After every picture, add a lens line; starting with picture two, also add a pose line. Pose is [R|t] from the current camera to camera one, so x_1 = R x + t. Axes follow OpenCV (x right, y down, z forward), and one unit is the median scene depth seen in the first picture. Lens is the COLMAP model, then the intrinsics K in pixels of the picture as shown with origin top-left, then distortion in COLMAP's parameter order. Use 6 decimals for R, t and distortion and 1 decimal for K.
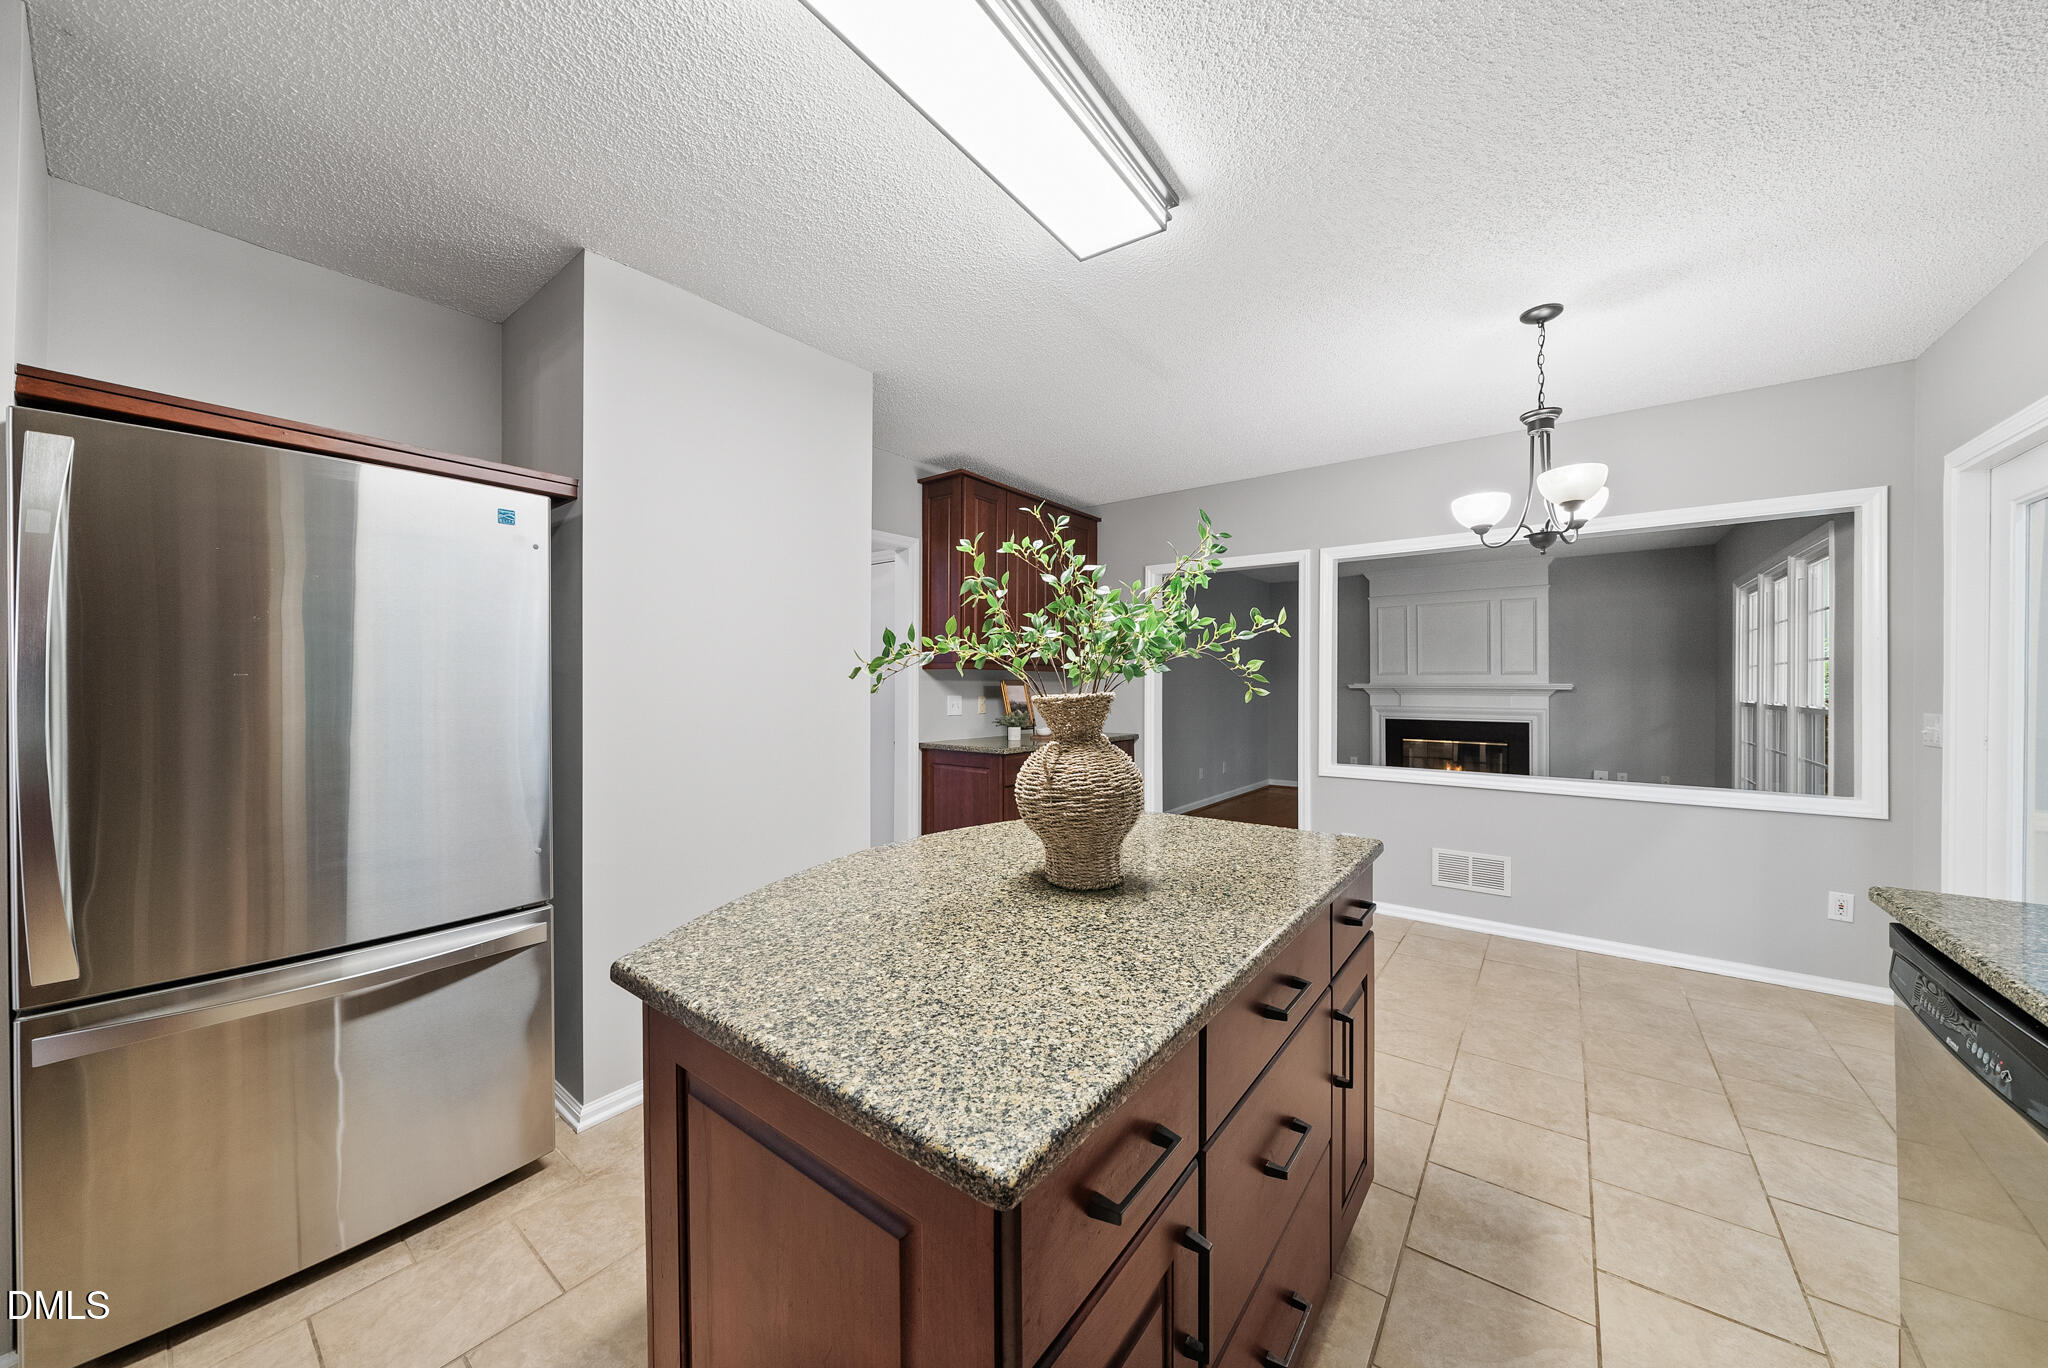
lens RADIAL K [[702.9, 0, 1025.2], [0, 702.9, 682.6], [0, 0, 1]] dist [-0.007427, -0.000014]
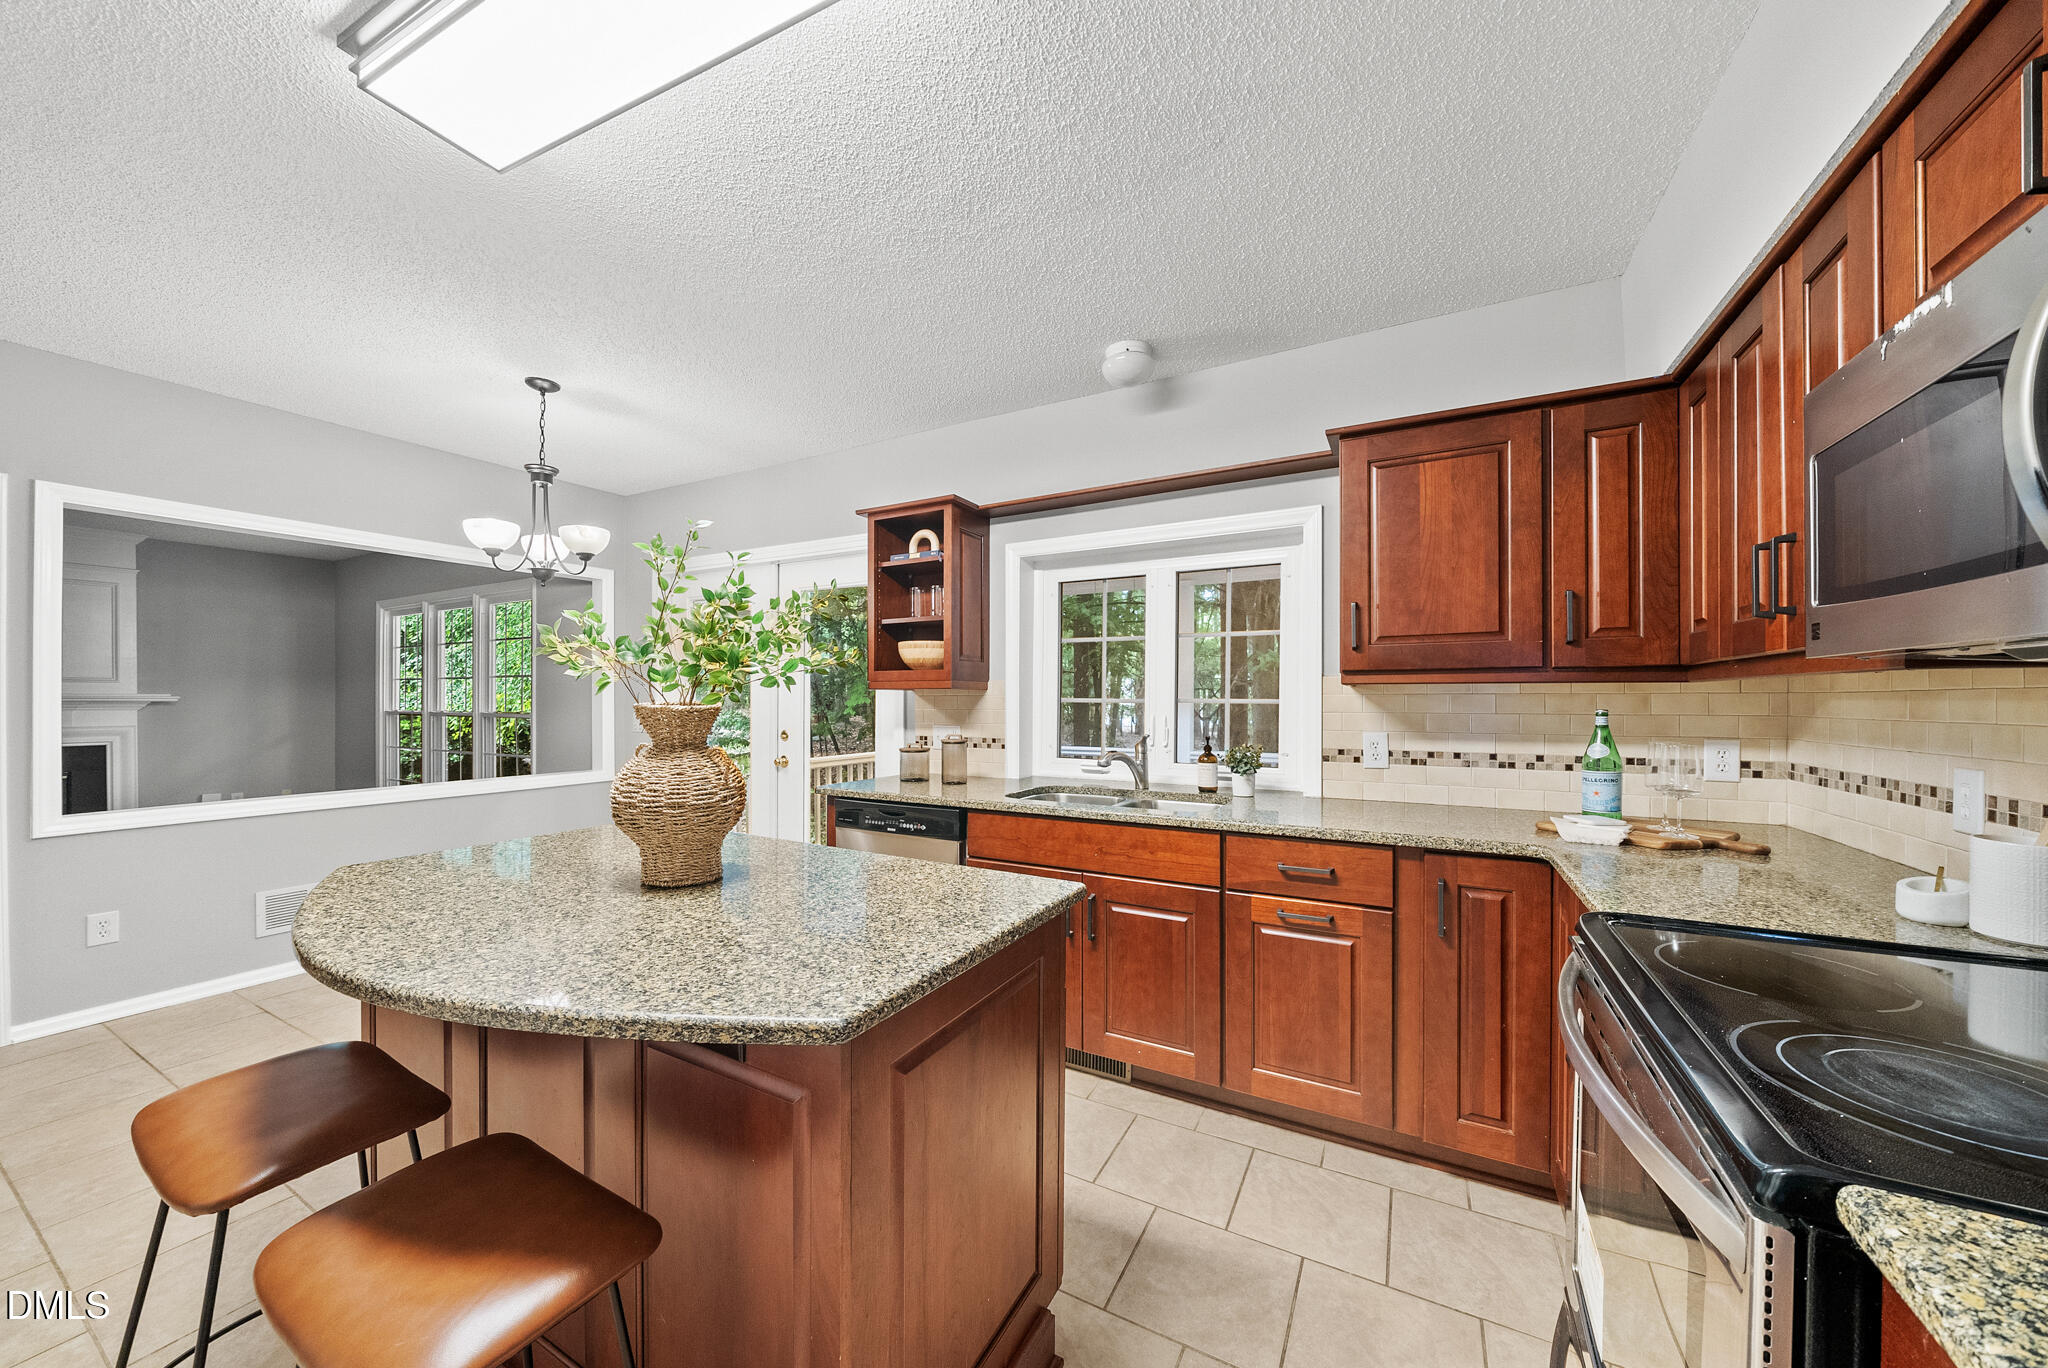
lens RADIAL K [[702.9, 0, 1030.0], [0, 702.9, 706.4], [0, 0, 1]] dist [-0.007427, -0.000014]
pose [[-0.160625, -0.012837, 0.986932, -0.397989], [-0.004468, 0.999915, 0.012278, 0.003085], [-0.987005, -0.002437, -0.160669, 0.252457]]
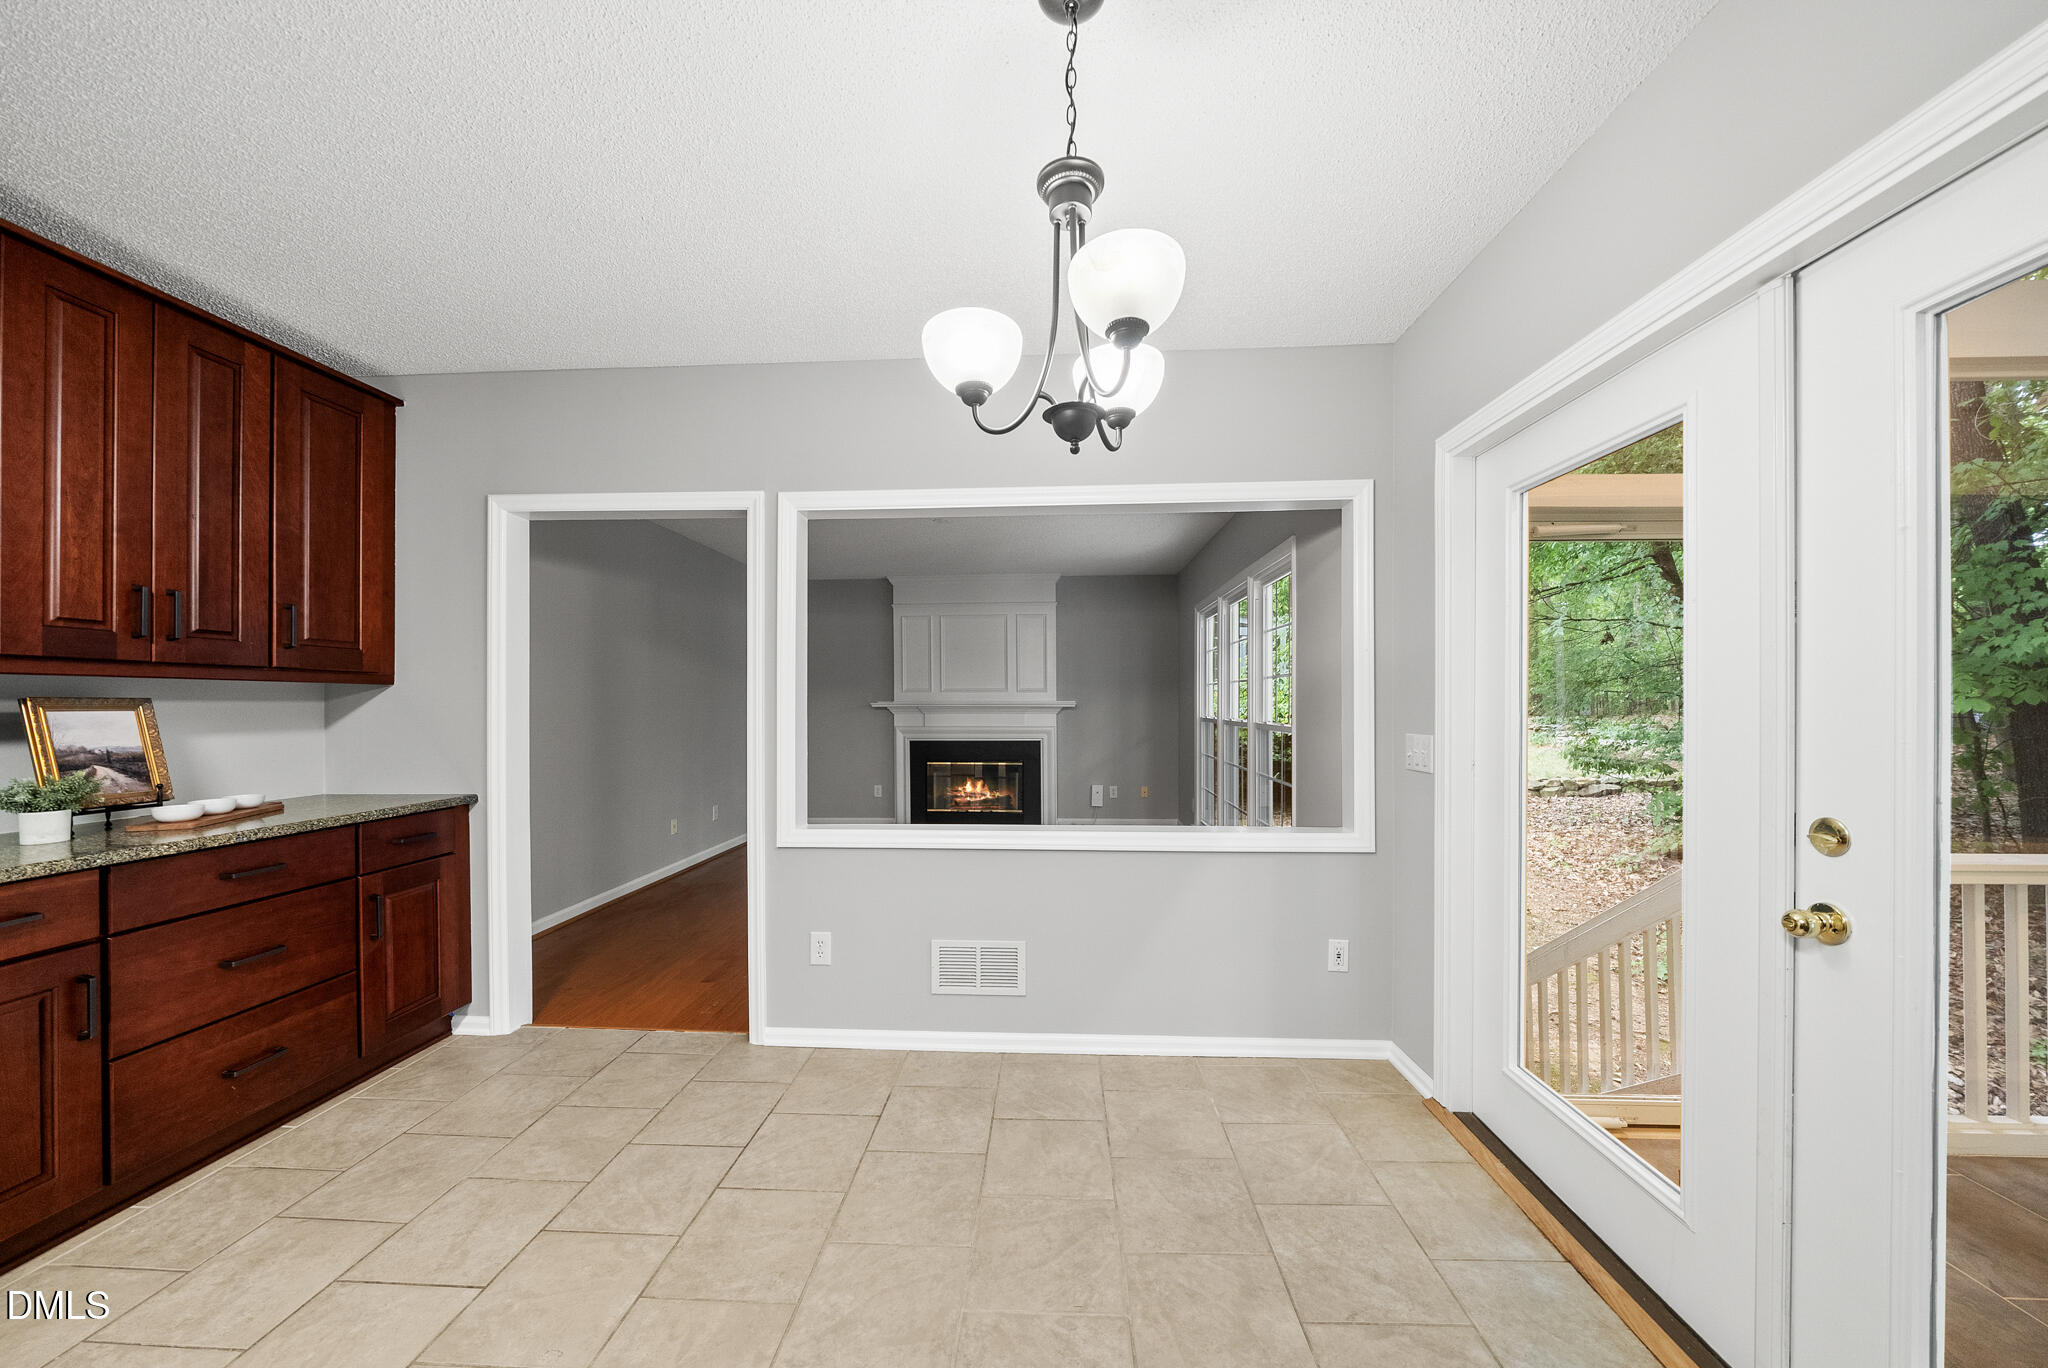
lens RADIAL K [[702.9, 0, 1024.3], [0, 702.9, 700.8], [0, 0, 1]] dist [-0.007427, -0.000014]
pose [[0.822938, -0.003523, 0.568120, 0.283928], [0.003582, 0.999993, 0.001013, -0.000306], [-0.568120, 0.001202, 0.822945, 0.406868]]
